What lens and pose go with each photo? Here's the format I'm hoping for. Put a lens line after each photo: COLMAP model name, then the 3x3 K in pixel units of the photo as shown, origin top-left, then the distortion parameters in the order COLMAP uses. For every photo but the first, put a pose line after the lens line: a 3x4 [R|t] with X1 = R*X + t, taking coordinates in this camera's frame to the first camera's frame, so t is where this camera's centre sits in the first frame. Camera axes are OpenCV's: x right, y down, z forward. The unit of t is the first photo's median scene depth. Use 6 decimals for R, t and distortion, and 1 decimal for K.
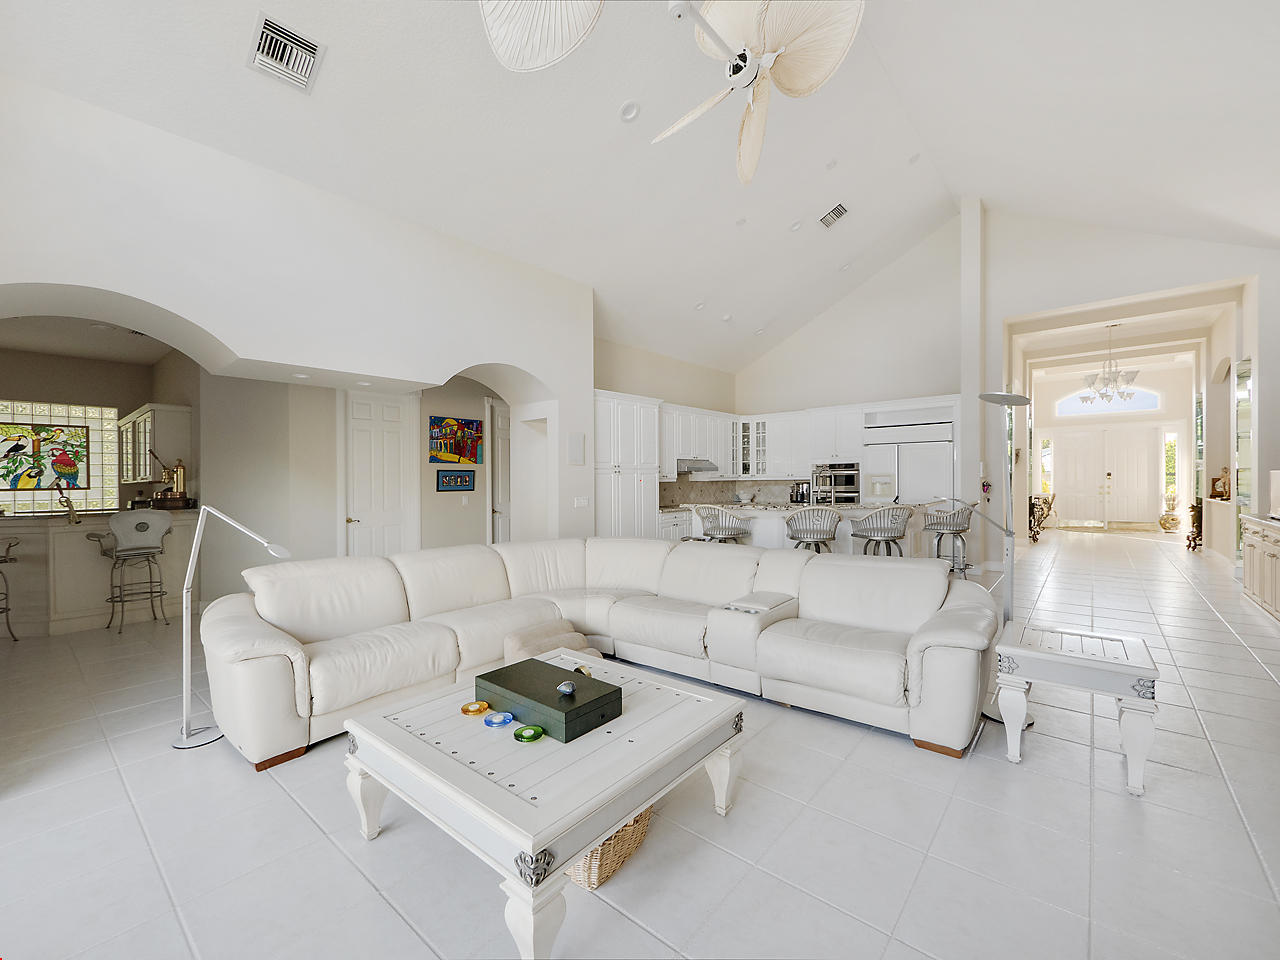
lens RADIAL K [[547.1, 0, 638.8], [0, 547.1, 481.3], [0, 0, 1]] dist [-0.003829, 0.000670]
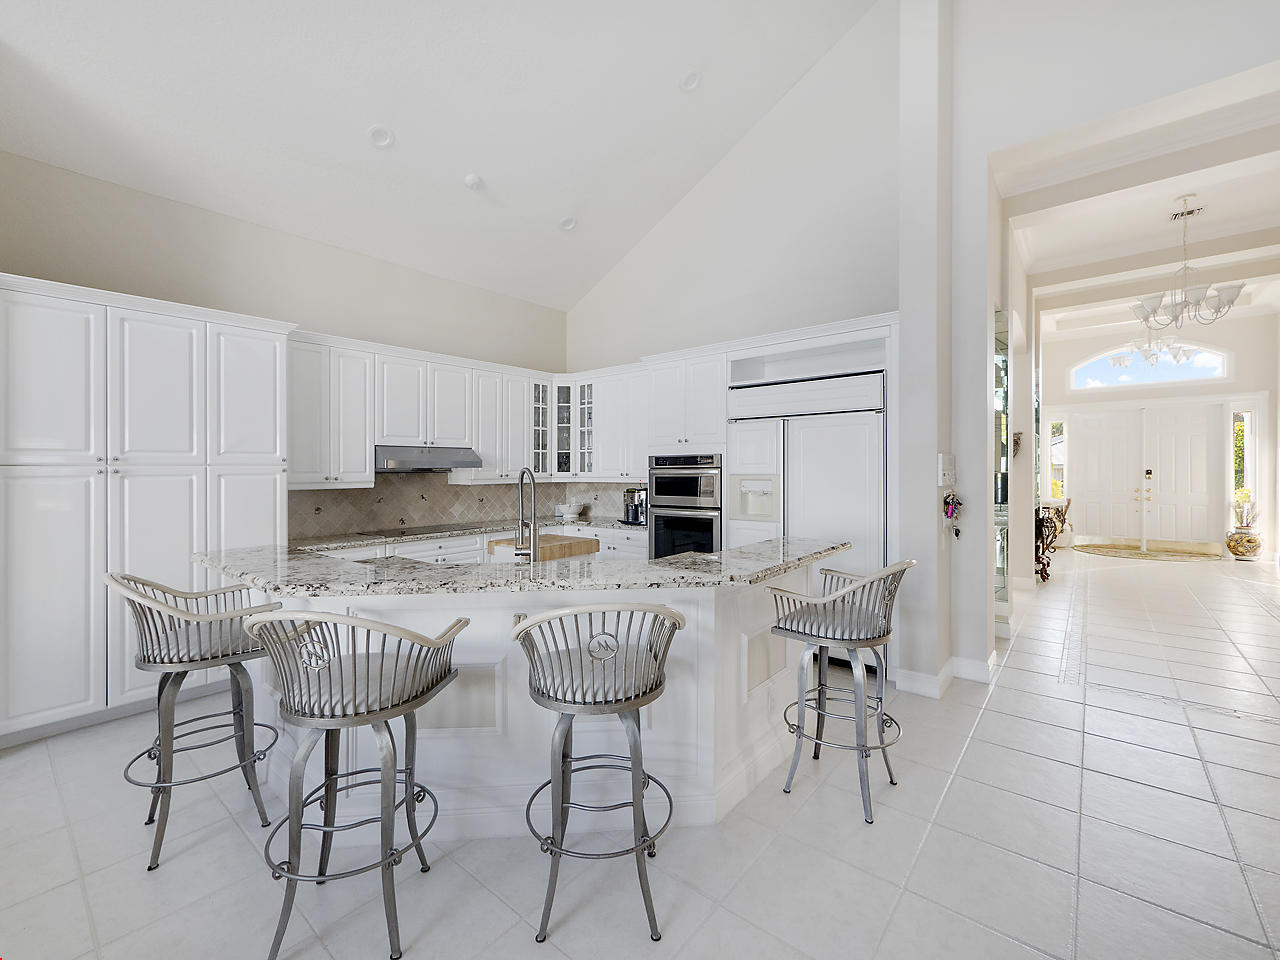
lens RADIAL K [[547.1, 0, 643.7], [0, 547.1, 470.1], [0, 0, 1]] dist [-0.003829, 0.000670]
pose [[0.999968, 0.004582, 0.006555, 0.280513], [-0.004568, 0.999987, -0.002146, -0.014519], [-0.006565, 0.002116, 0.999976, 0.404470]]
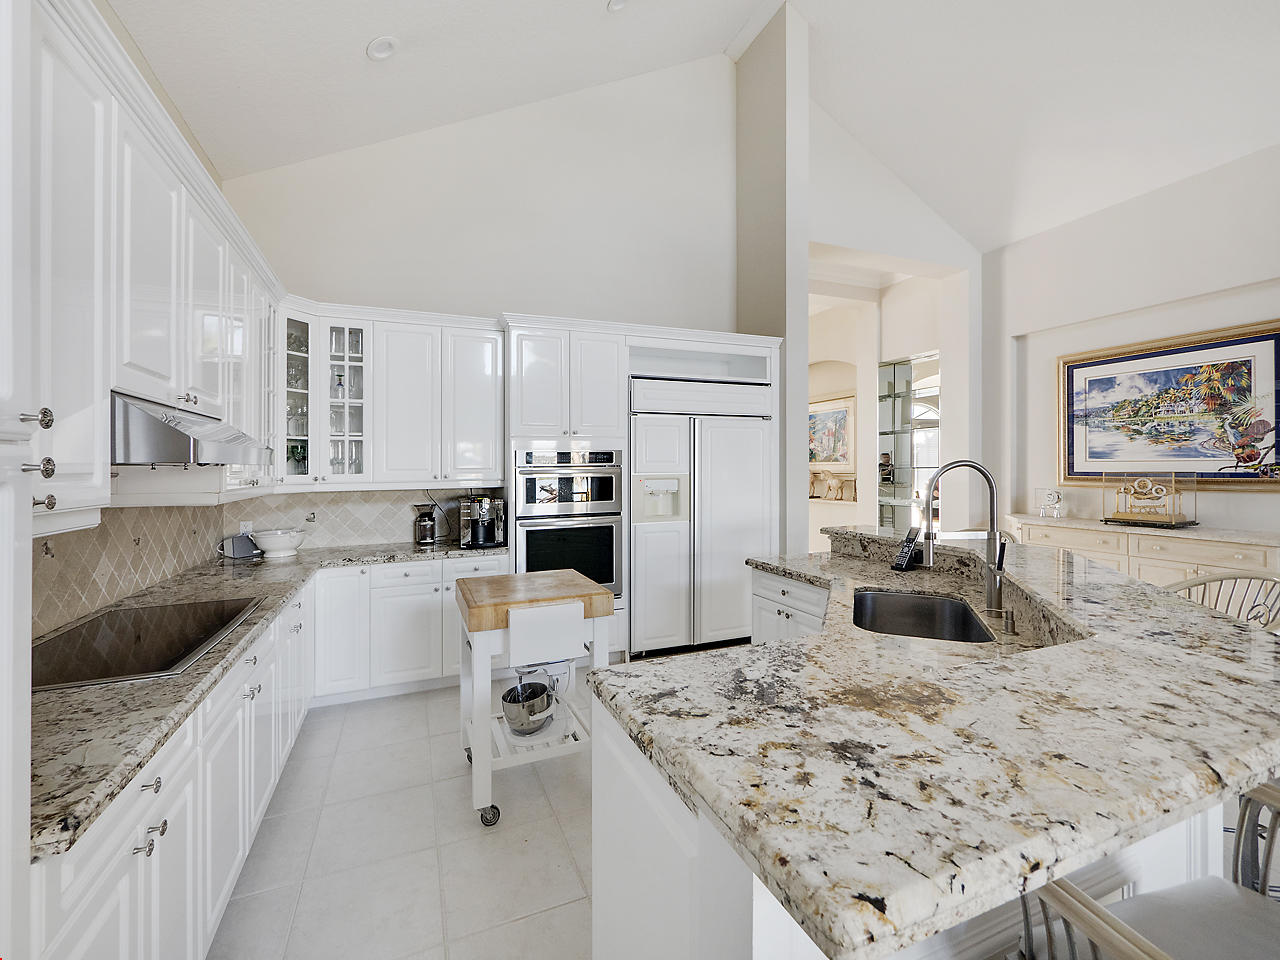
lens RADIAL K [[547.1, 0, 641.7], [0, 547.1, 467.1], [0, 0, 1]] dist [-0.003829, 0.000670]
pose [[0.466750, 0.004785, 0.884376, 0.000155], [0.006694, 0.999938, -0.008943, -0.013420], [-0.884364, 0.010094, 0.466689, 0.665582]]
